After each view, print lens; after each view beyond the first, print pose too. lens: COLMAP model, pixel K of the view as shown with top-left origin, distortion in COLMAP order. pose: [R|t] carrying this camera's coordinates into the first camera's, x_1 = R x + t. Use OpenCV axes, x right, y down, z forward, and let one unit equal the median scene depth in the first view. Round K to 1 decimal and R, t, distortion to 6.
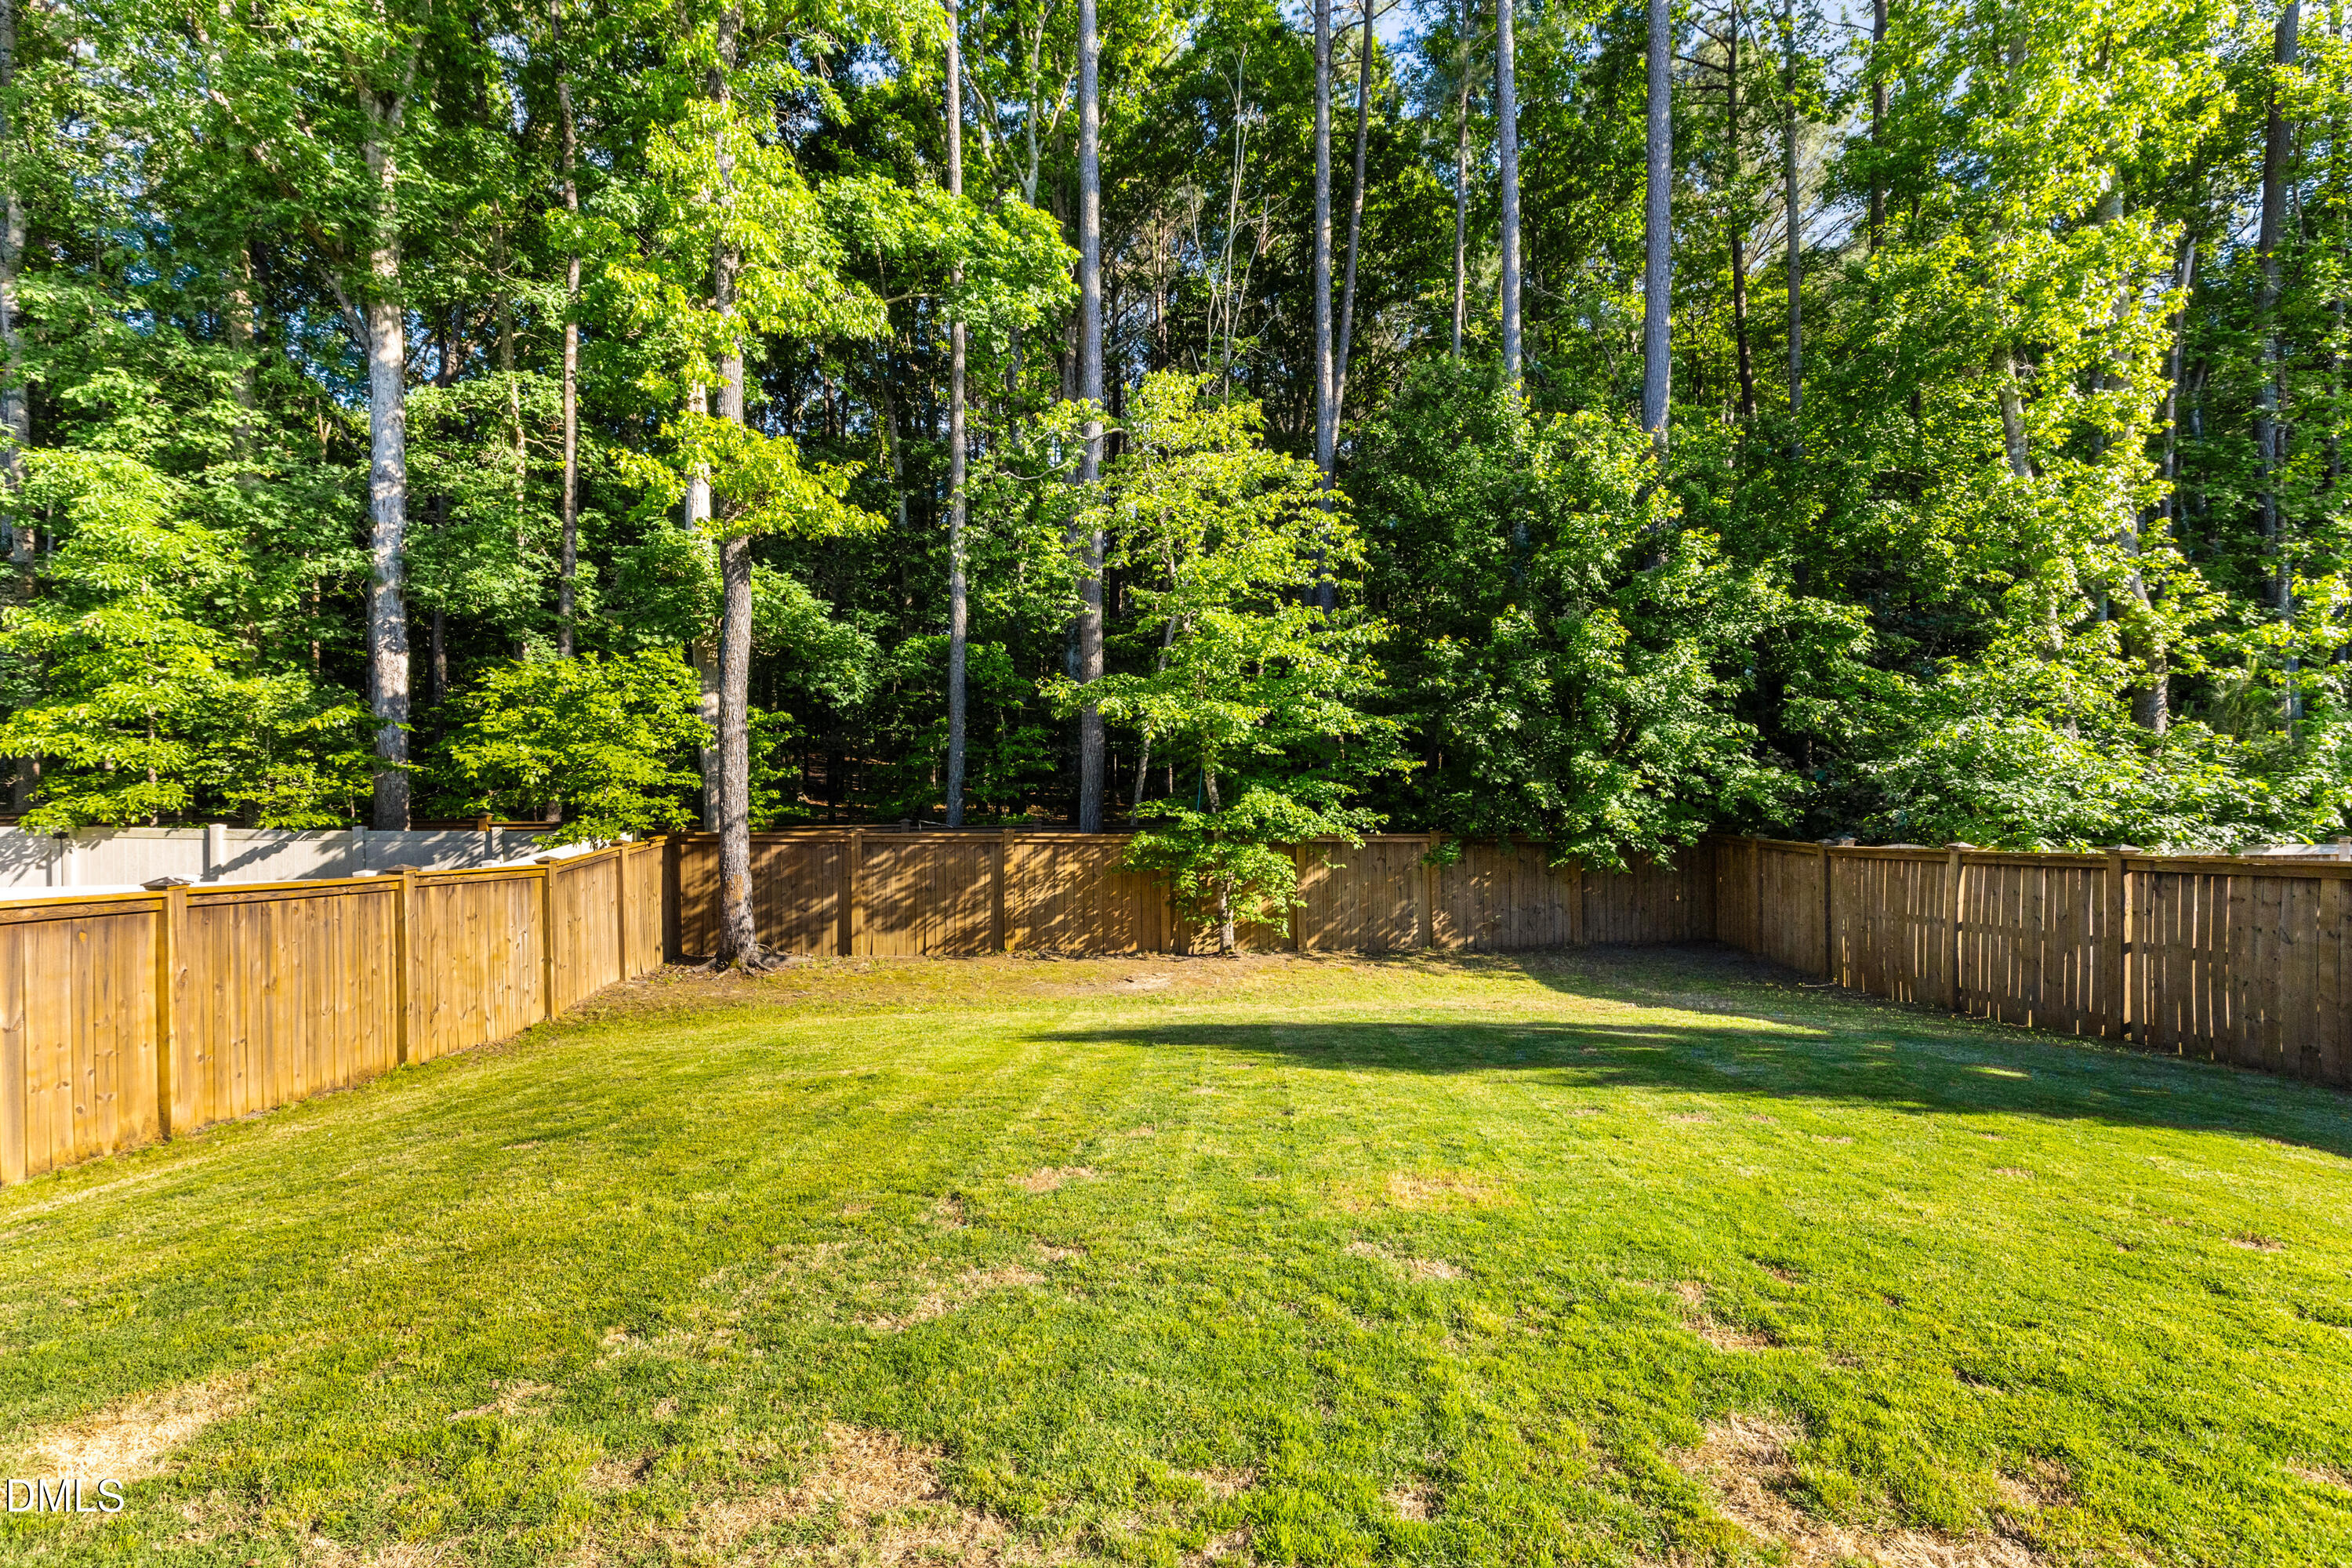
lens RADIAL K [[1062.9, 0, 1167.2], [0, 1062.9, 790.7], [0, 0, 1]] dist [0.005345, -0.002119]
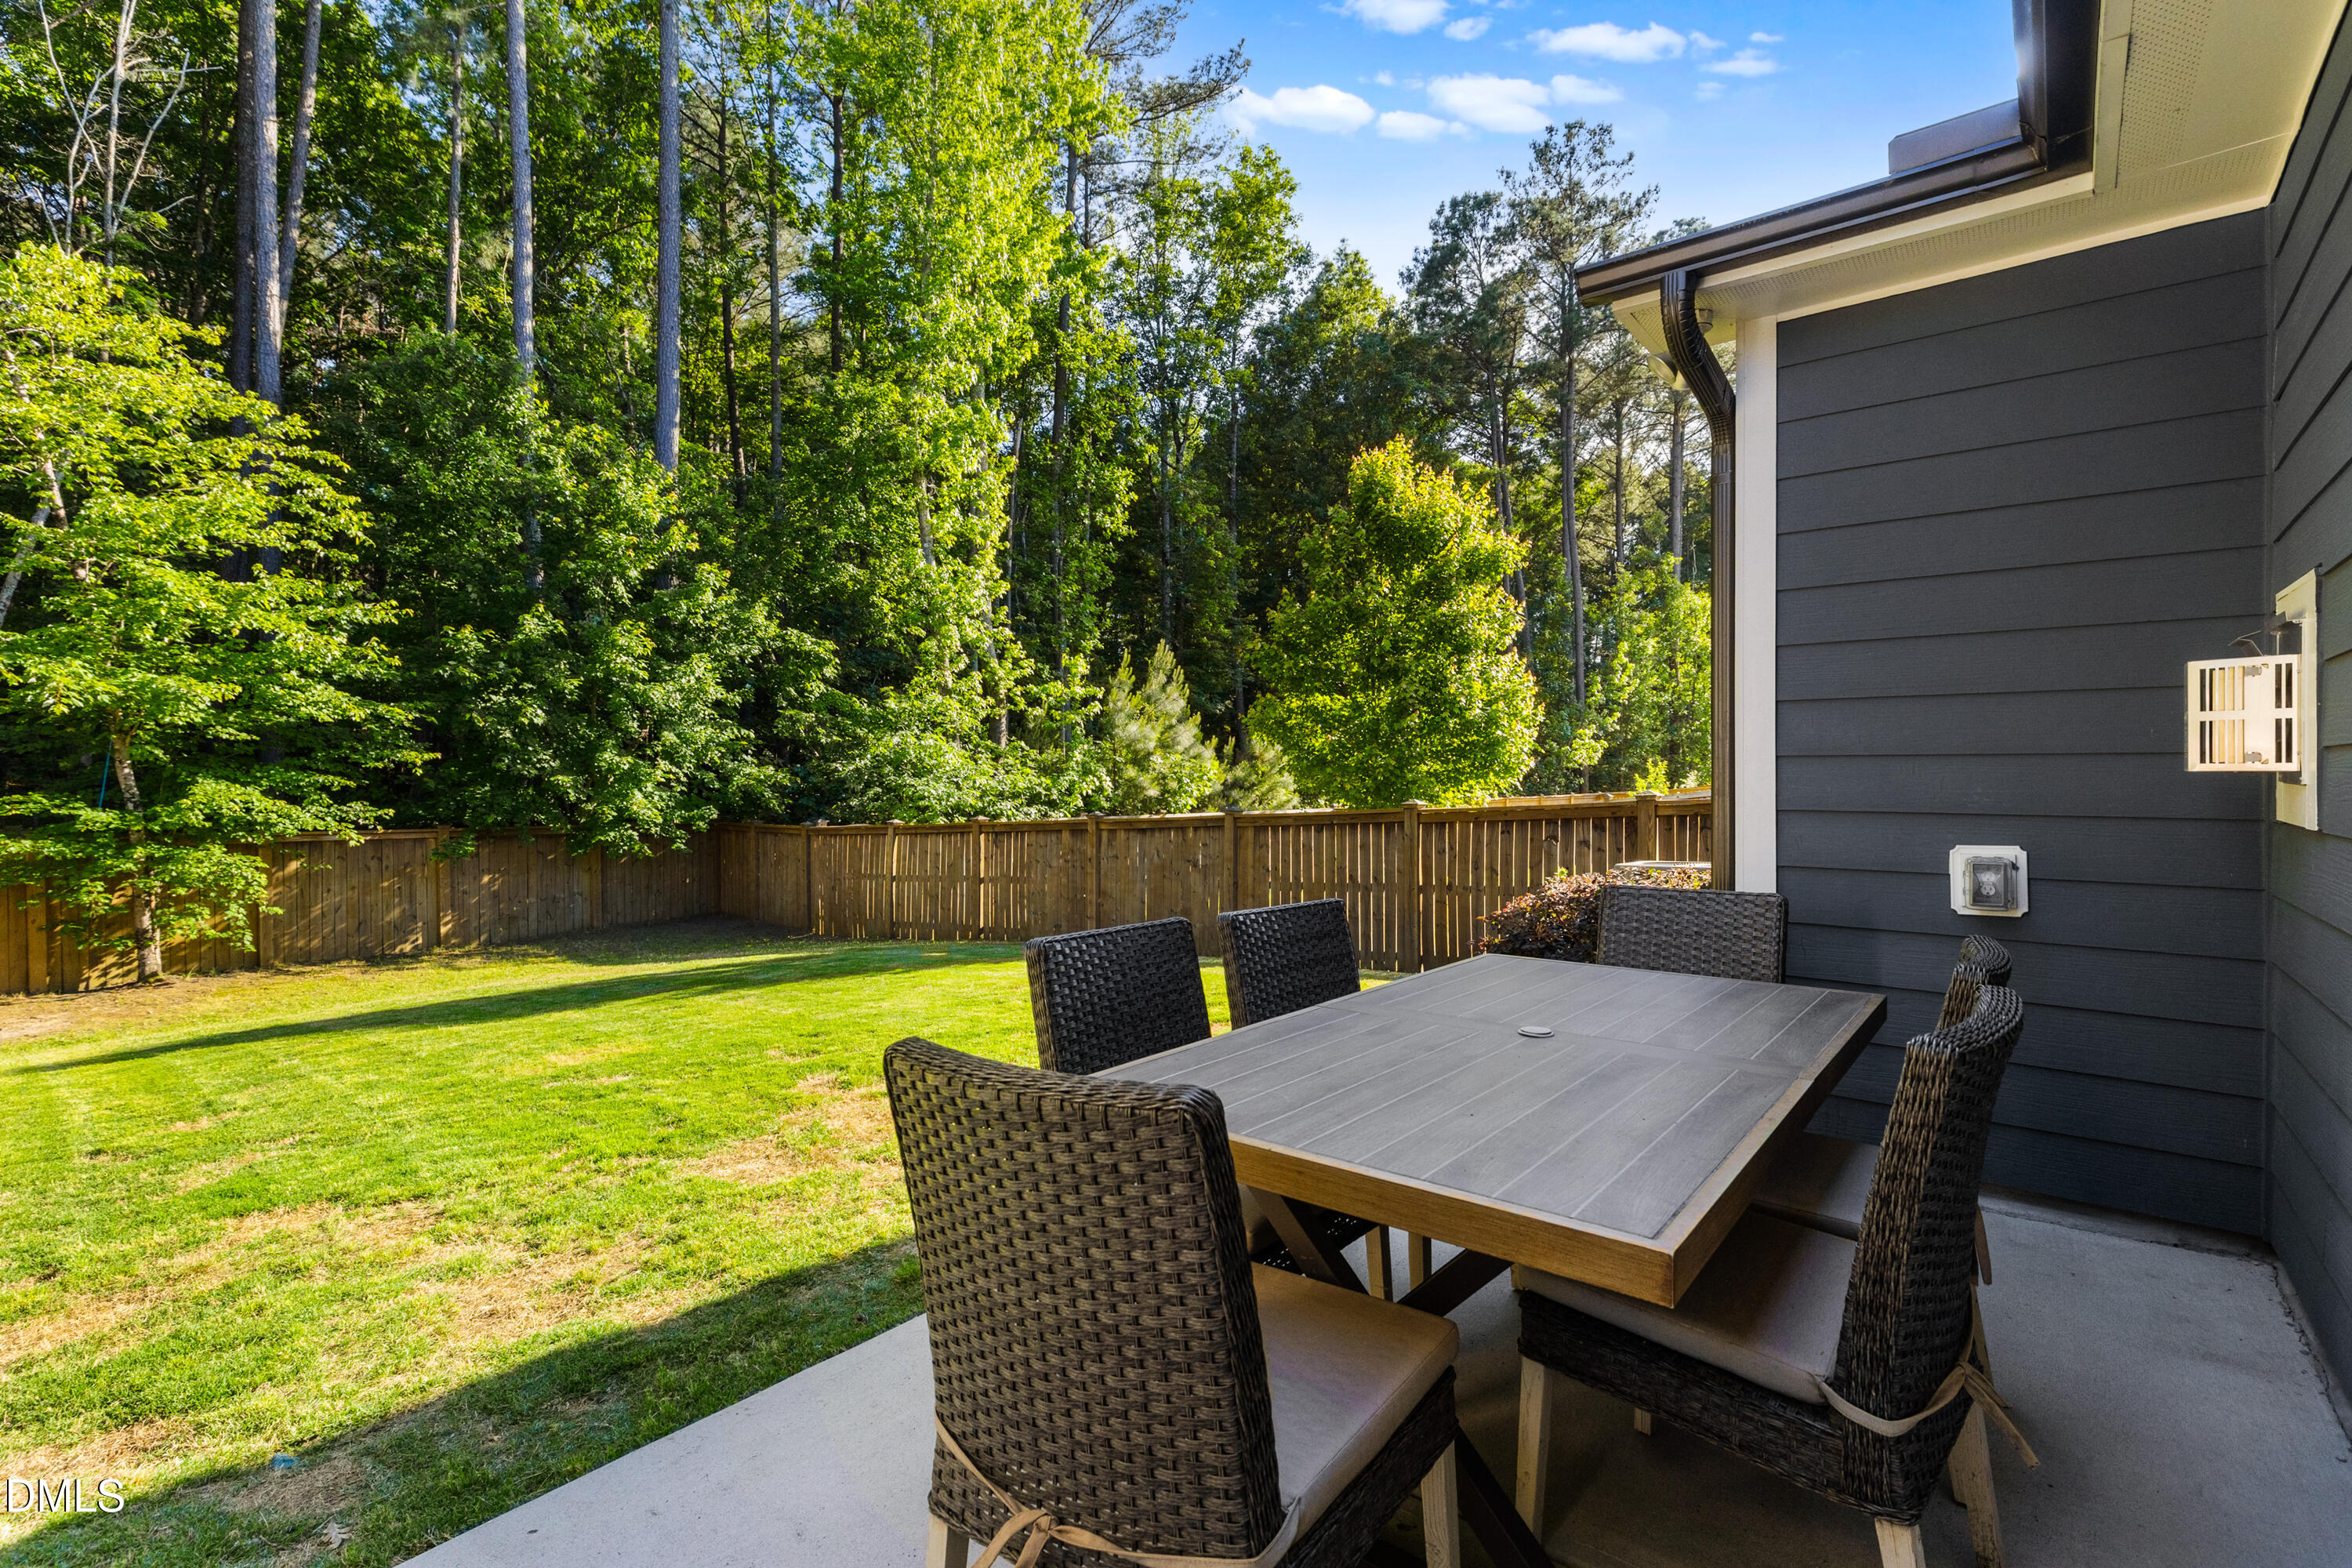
lens RADIAL K [[1062.9, 0, 1169.0], [0, 1062.9, 784.2], [0, 0, 1]] dist [0.005345, -0.002119]
pose [[0.625584, 0.004754, 0.780142, -0.101691], [0.001588, 0.999972, -0.007367, 0.009415], [-0.780155, 0.005848, 0.625558, -0.131607]]
